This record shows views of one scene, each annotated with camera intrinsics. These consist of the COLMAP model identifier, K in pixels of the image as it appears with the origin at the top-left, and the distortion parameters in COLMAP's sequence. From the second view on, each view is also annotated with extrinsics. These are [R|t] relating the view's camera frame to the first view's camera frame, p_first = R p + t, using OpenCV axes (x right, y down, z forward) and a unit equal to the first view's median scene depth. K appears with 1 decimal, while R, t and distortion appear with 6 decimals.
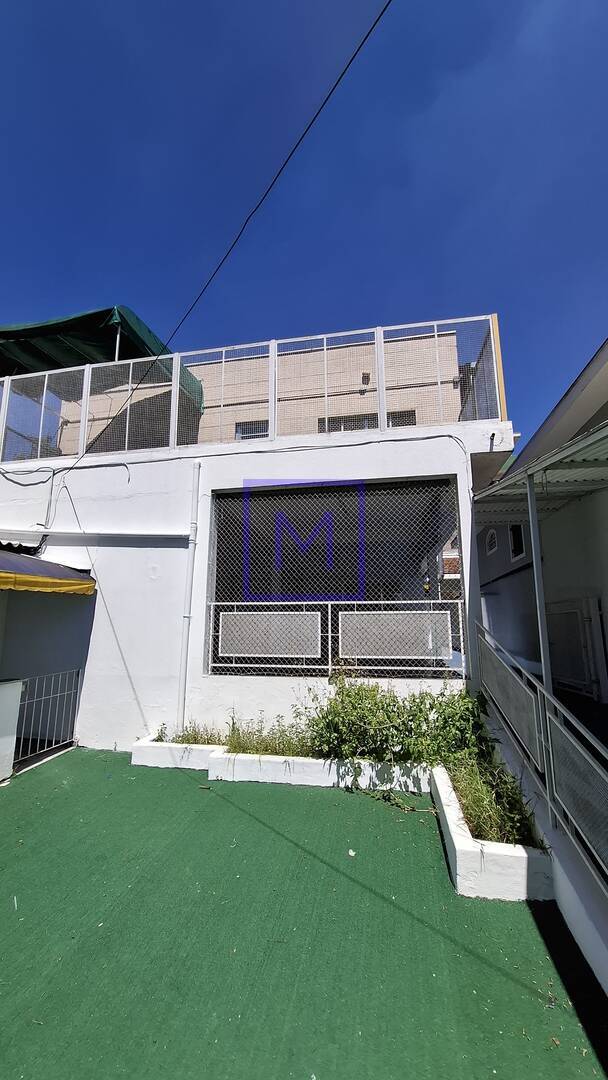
lens RADIAL K [[433.5, 0, 304.9], [0, 433.5, 543.1], [0, 0, 1]] dist [-0.003660, 0.003951]
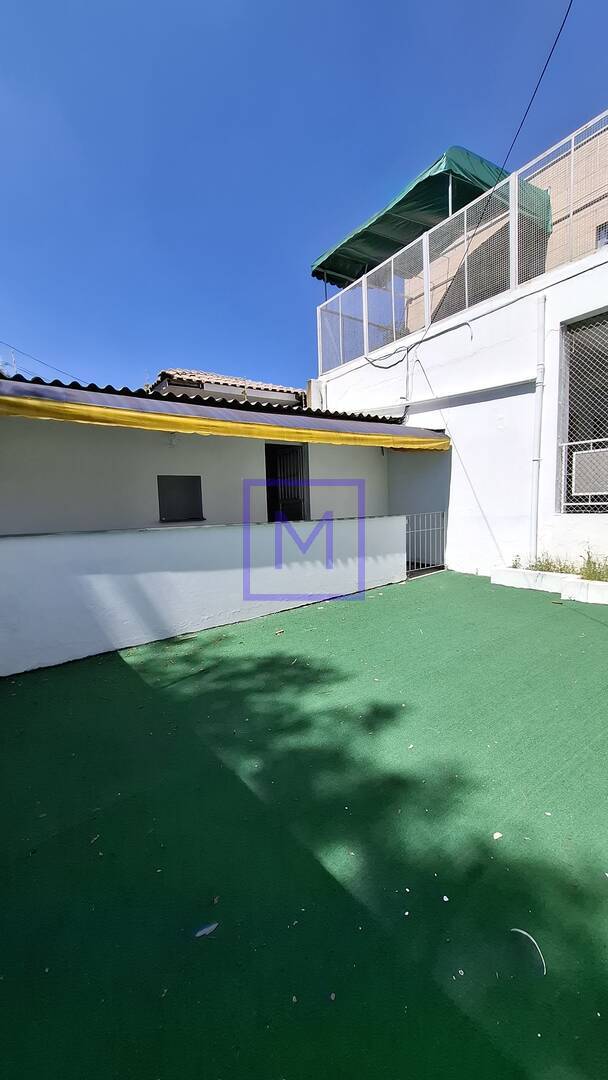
lens RADIAL K [[433.5, 0, 300.8], [0, 433.5, 544.8], [0, 0, 1]] dist [-0.003660, 0.003951]
pose [[0.712367, 0.040918, -0.700613, 0.067005], [0.162607, 0.961509, 0.221491, 0.045272], [0.682709, -0.271708, 0.678294, -0.161896]]
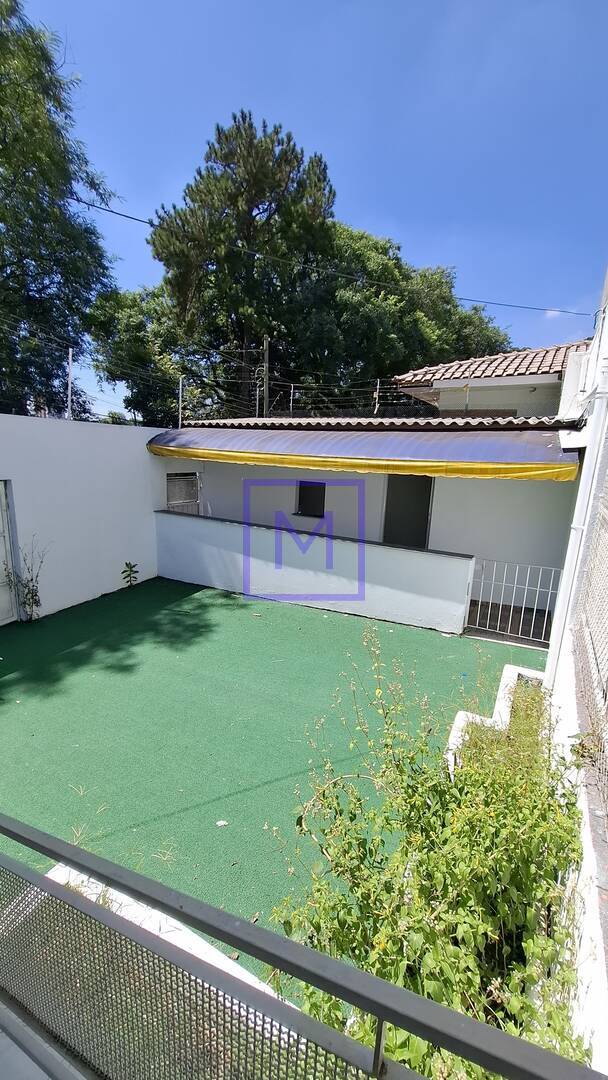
lens RADIAL K [[433.5, 0, 307.6], [0, 433.5, 536.6], [0, 0, 1]] dist [-0.003660, 0.003951]
pose [[-0.302691, 0.178270, -0.936268, 0.455158], [0.142011, 0.979821, 0.140651, 0.044505], [0.942449, -0.090386, -0.321899, 0.903952]]
